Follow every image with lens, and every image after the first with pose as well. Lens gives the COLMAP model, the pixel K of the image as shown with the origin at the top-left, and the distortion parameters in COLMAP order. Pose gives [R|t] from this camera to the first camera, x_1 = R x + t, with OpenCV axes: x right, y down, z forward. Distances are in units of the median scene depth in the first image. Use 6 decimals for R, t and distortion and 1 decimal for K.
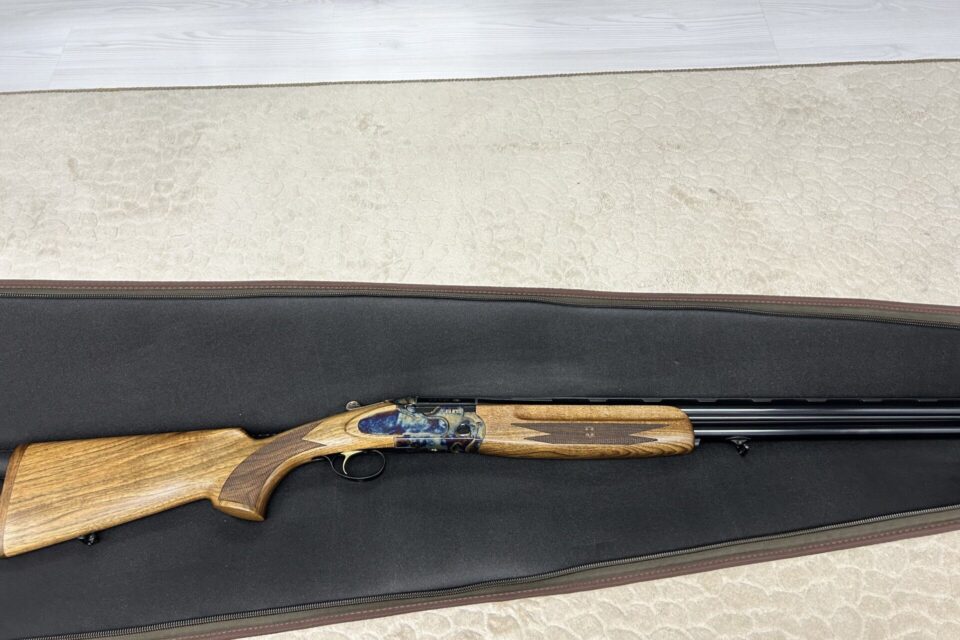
lens RADIAL K [[687.5, 0, 475.5], [0, 687.5, 320.1], [0, 0, 1]] dist [0.009102, -0.001535]
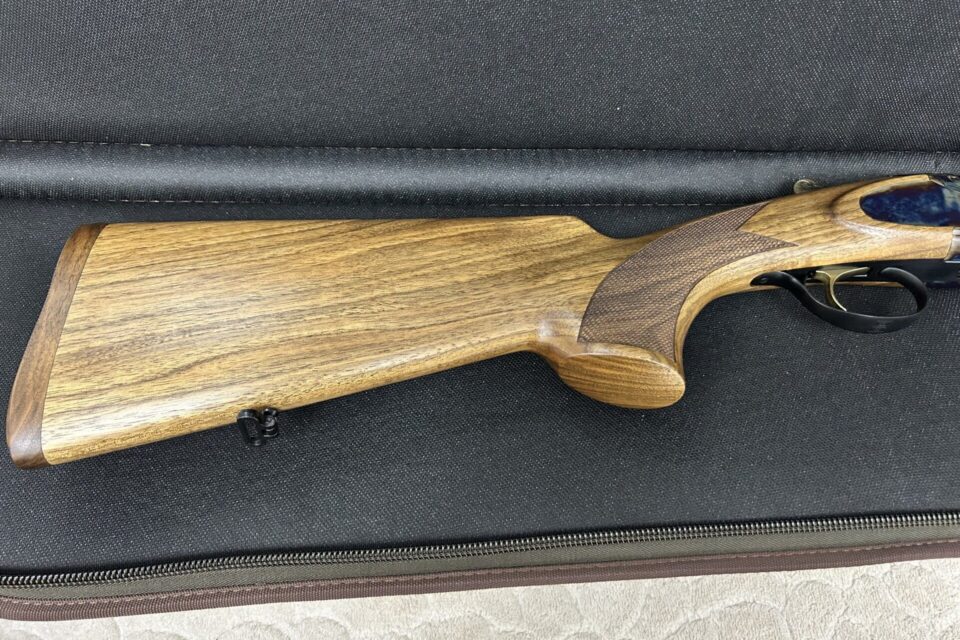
lens RADIAL K [[687.5, 0, 480.8], [0, 687.5, 319.1], [0, 0, 1]] dist [0.009102, -0.001535]
pose [[0.998592, 0.041201, 0.033421, -0.434964], [-0.038035, 0.995179, -0.090402, 0.278763], [-0.036985, 0.089004, 0.995344, 0.575815]]
